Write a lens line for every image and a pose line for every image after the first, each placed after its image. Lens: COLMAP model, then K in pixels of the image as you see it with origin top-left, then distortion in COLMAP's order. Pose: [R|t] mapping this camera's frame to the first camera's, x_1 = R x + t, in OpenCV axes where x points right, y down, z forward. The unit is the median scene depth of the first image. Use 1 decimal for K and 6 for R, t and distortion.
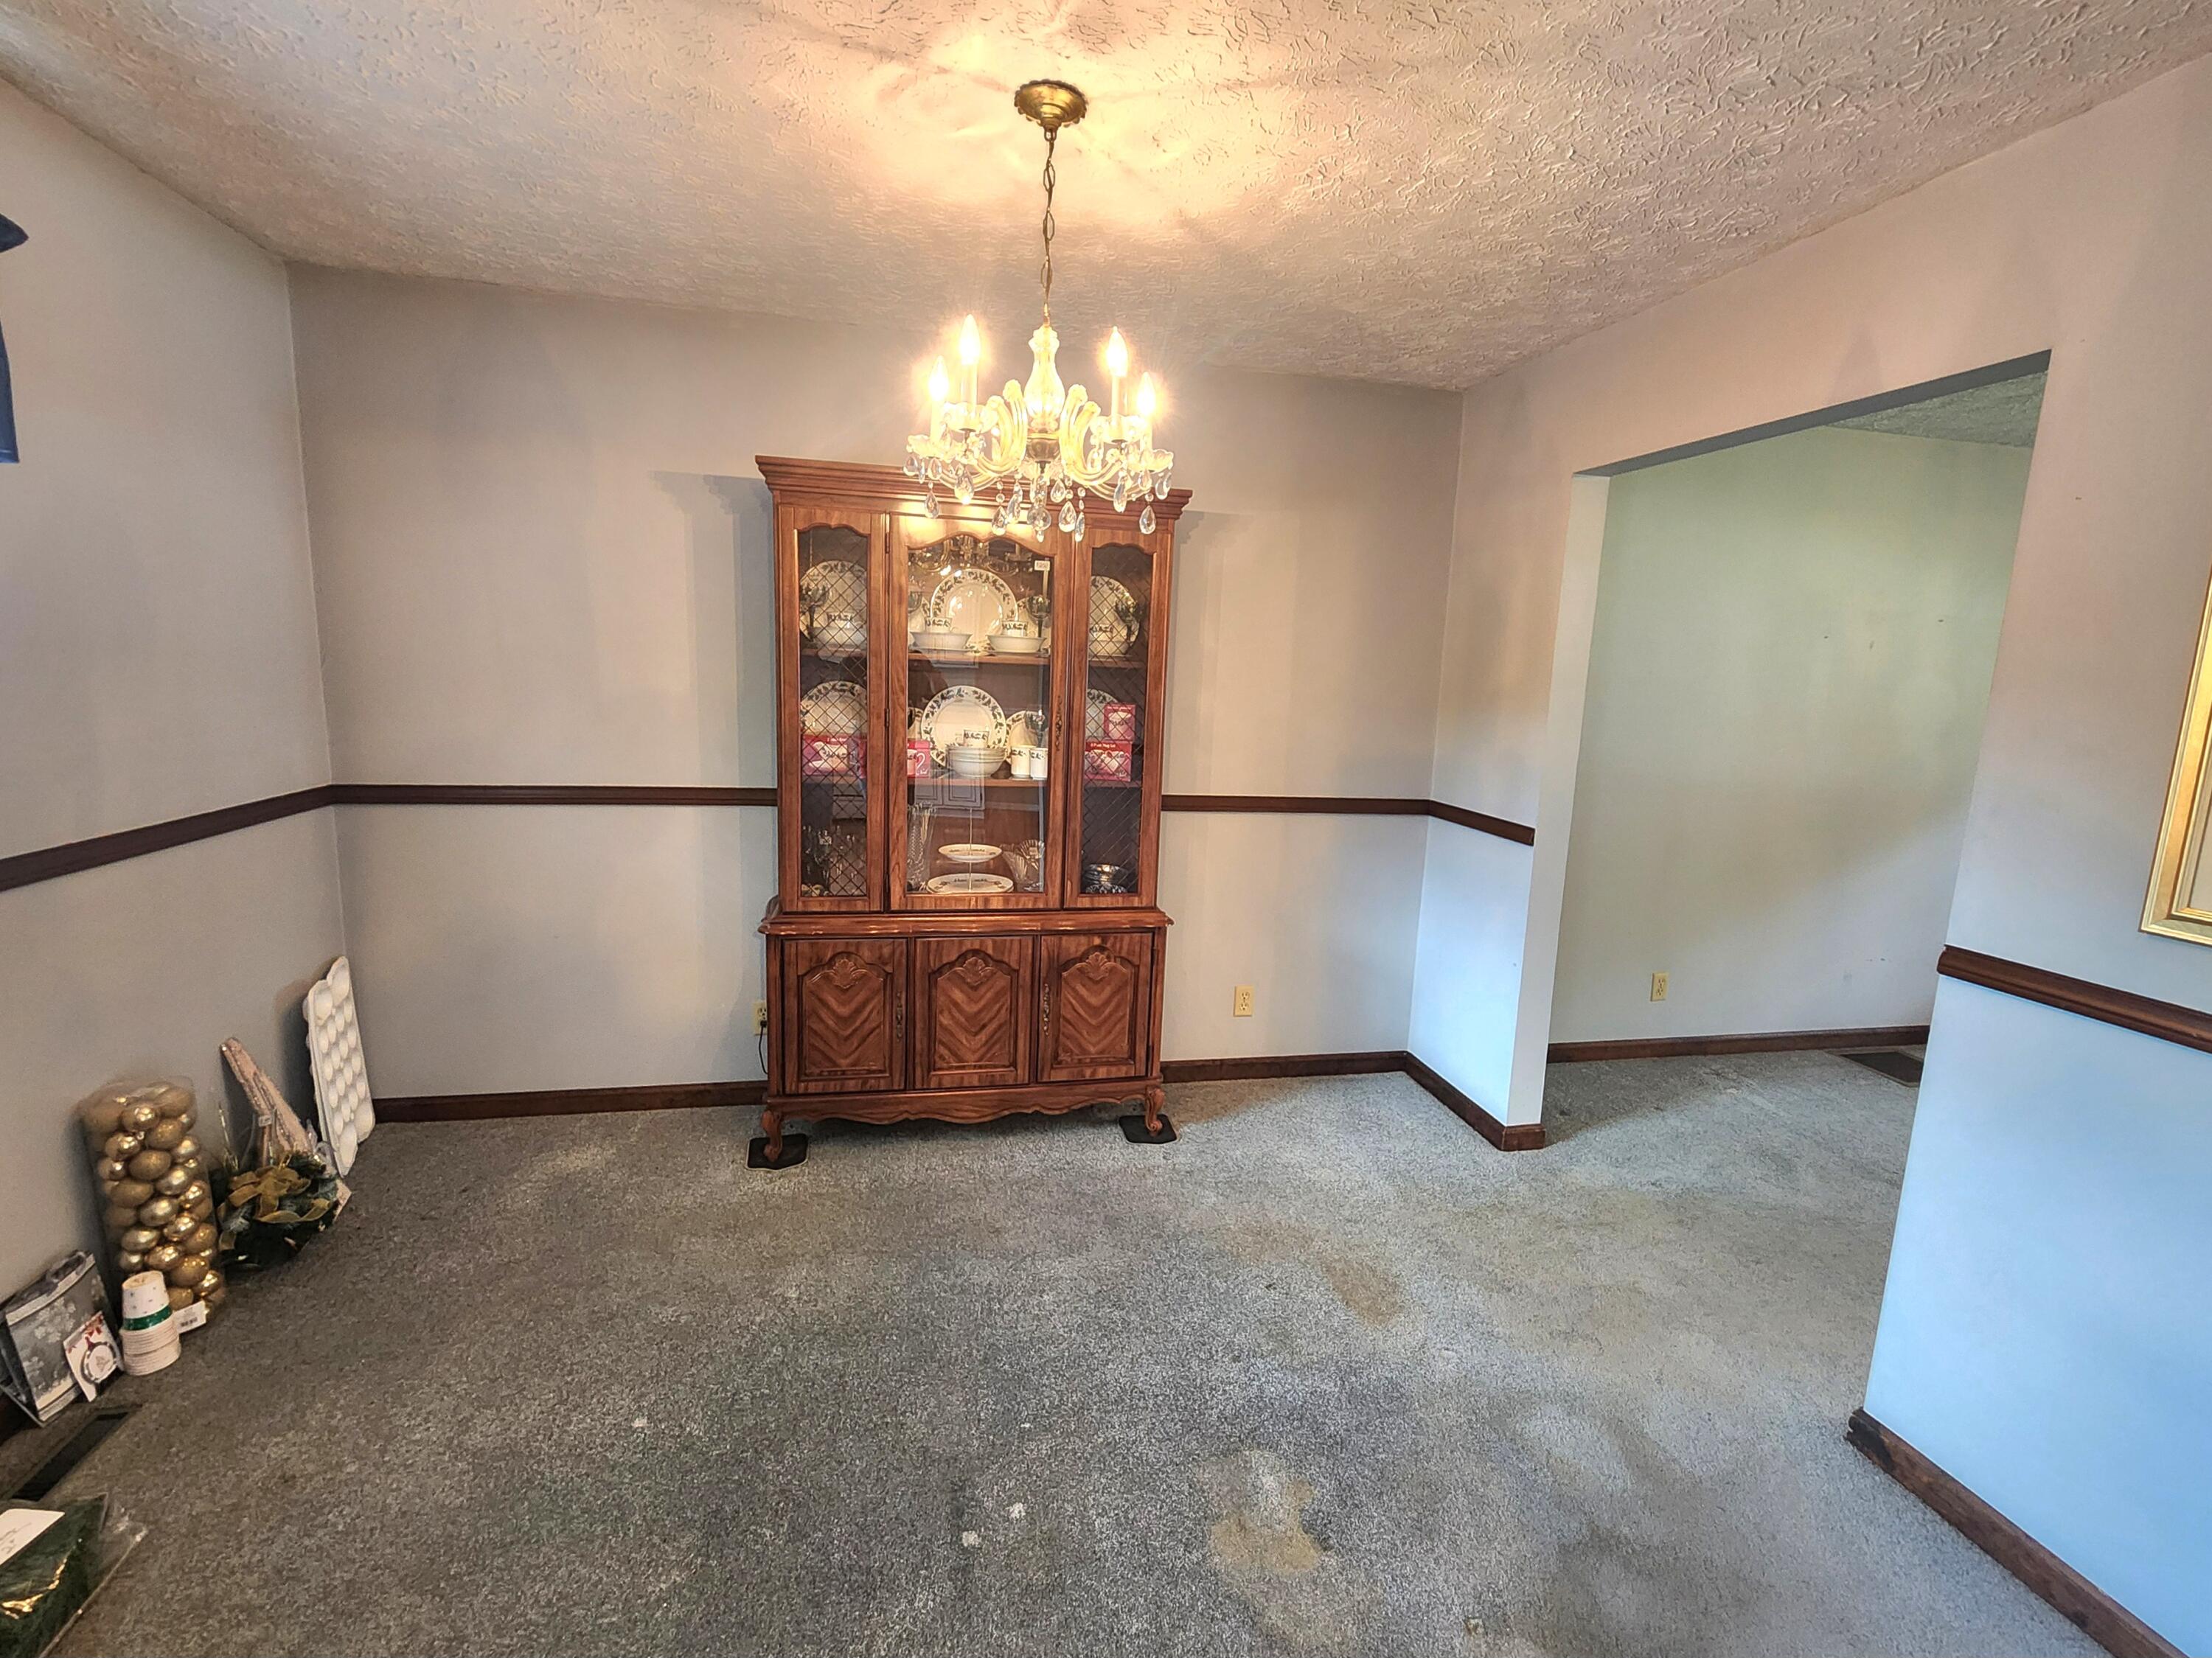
lens RADIAL K [[918.9, 0, 1106.0], [0, 918.9, 829.0], [0, 0, 1]] dist [0.000854, 0.000151]
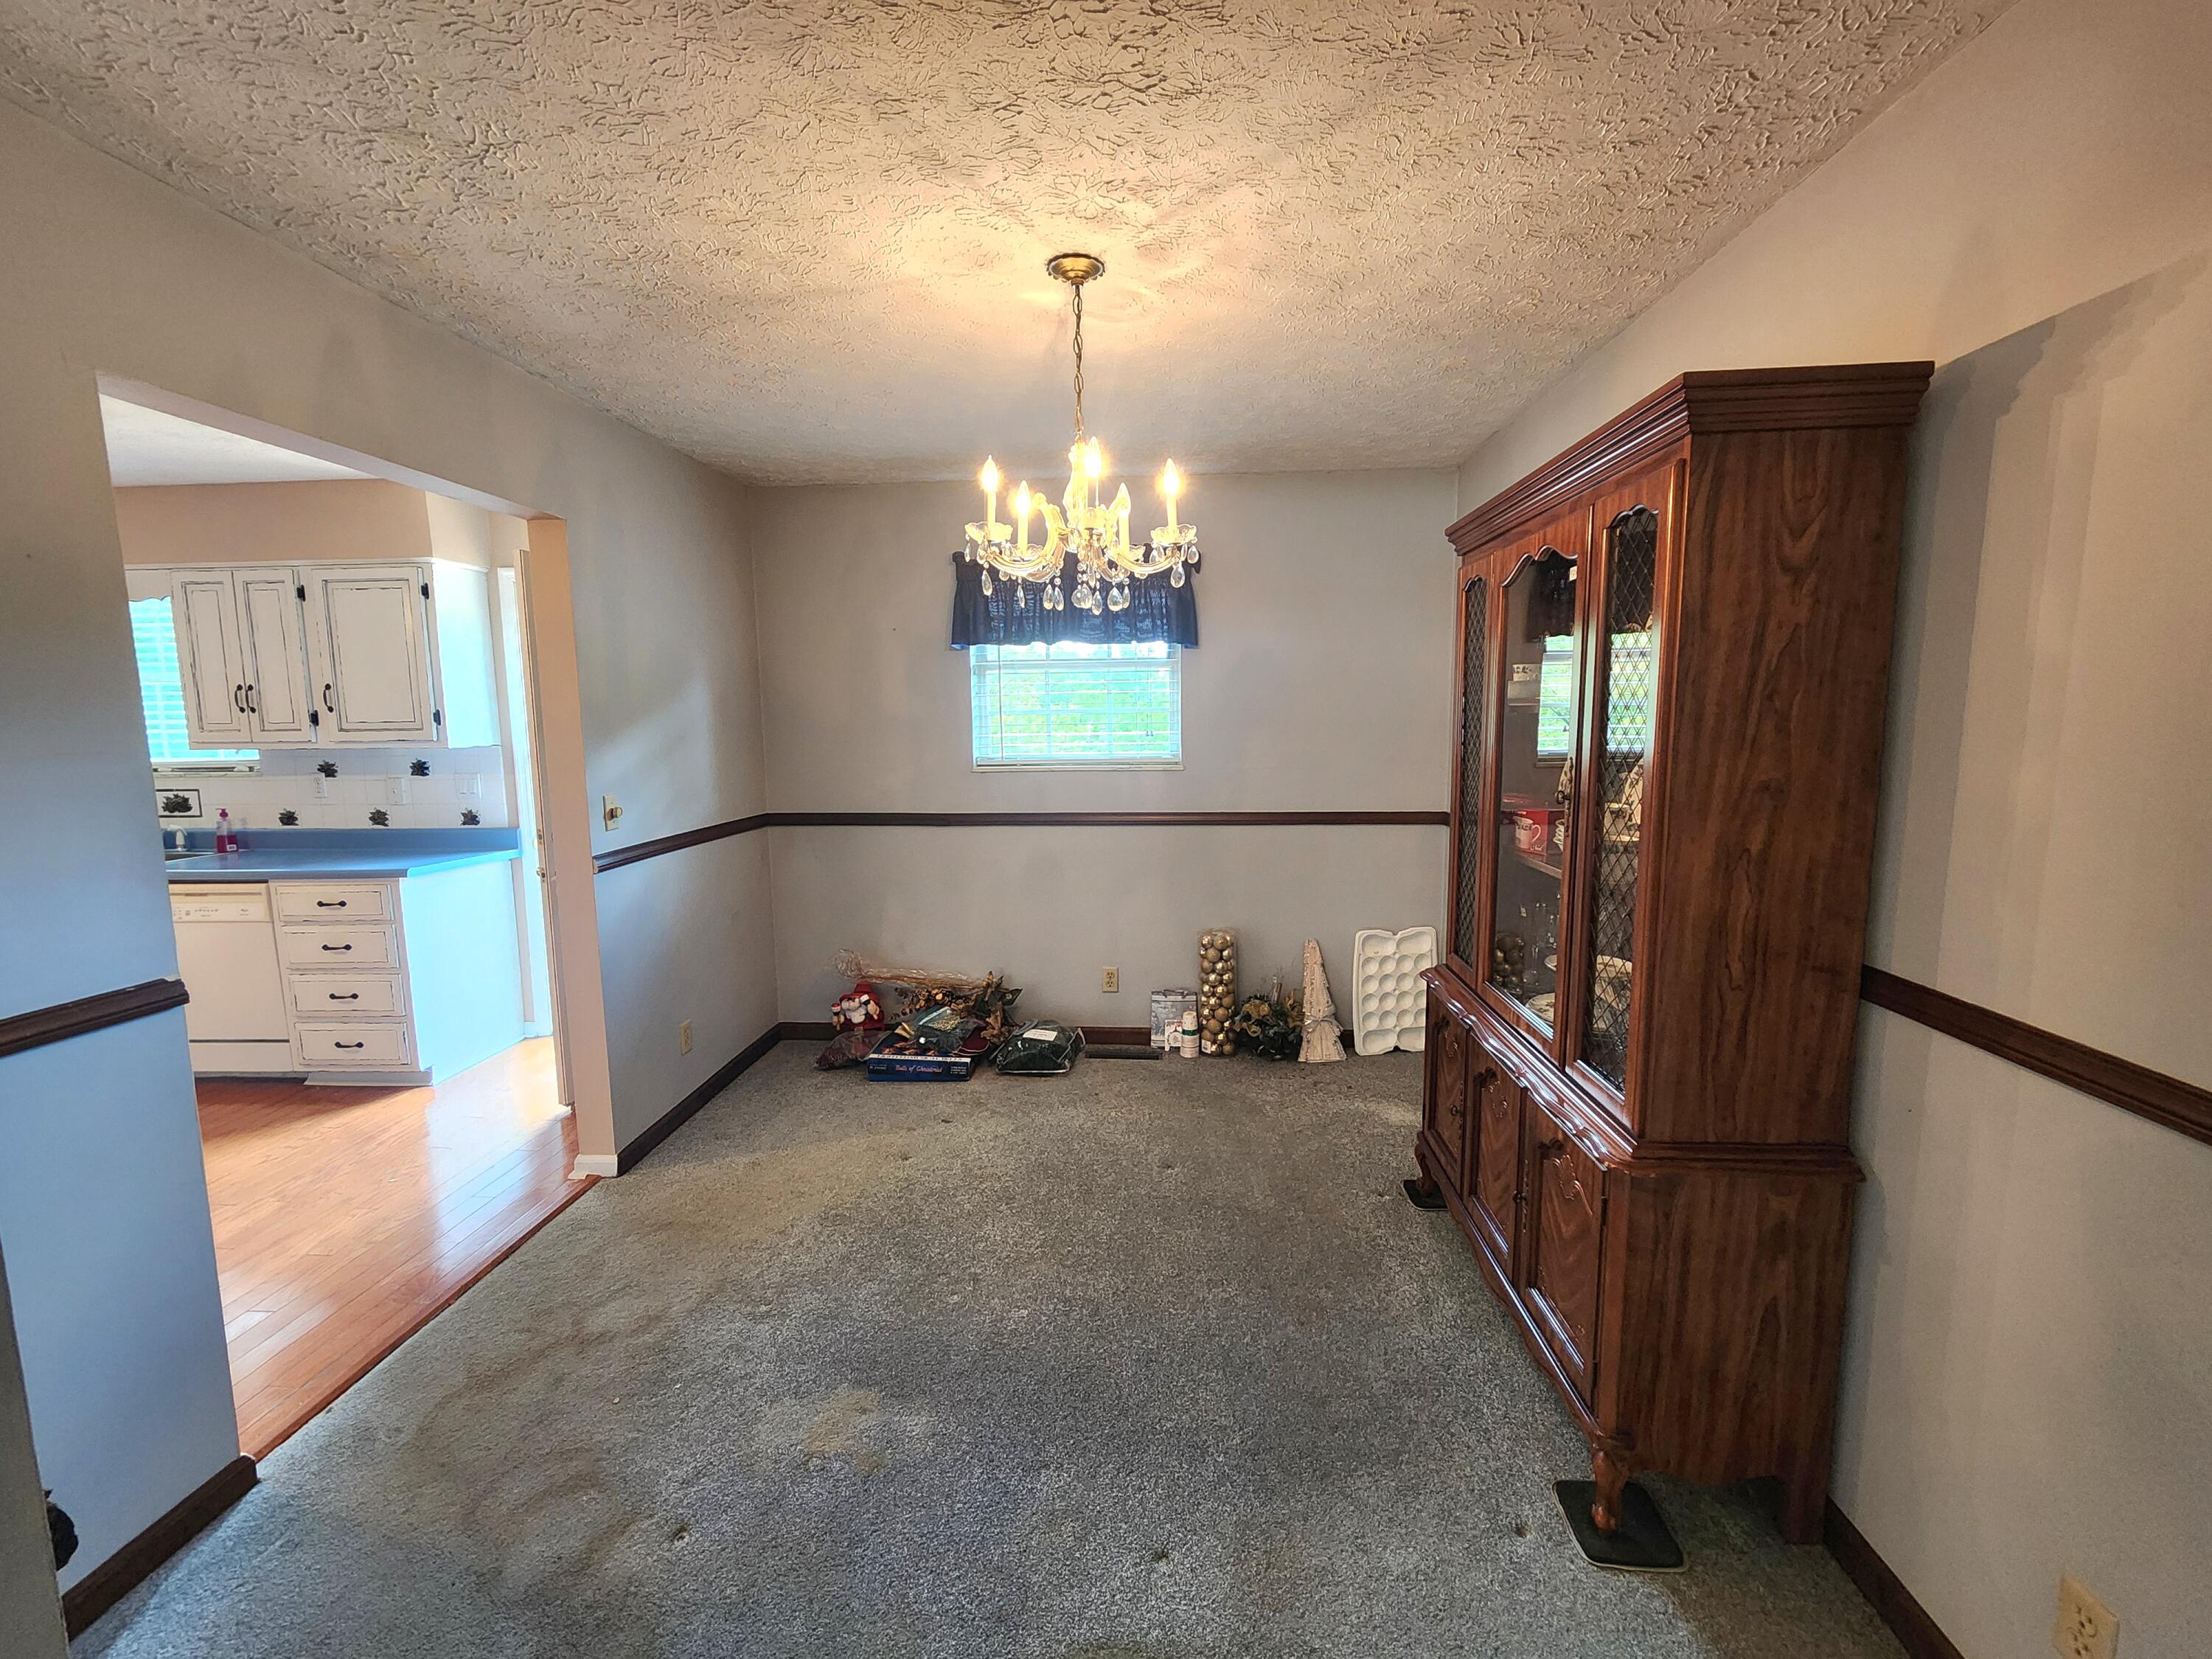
lens RADIAL K [[919.0, 0, 1106.0], [0, 919.0, 829.5], [0, 0, 1]] dist [0.000854, 0.000151]
pose [[-0.247478, 0.085912, -0.965077, 0.729571], [-0.175448, 0.975621, 0.131841, -0.120666], [0.952876, 0.201948, -0.226371, 0.868568]]
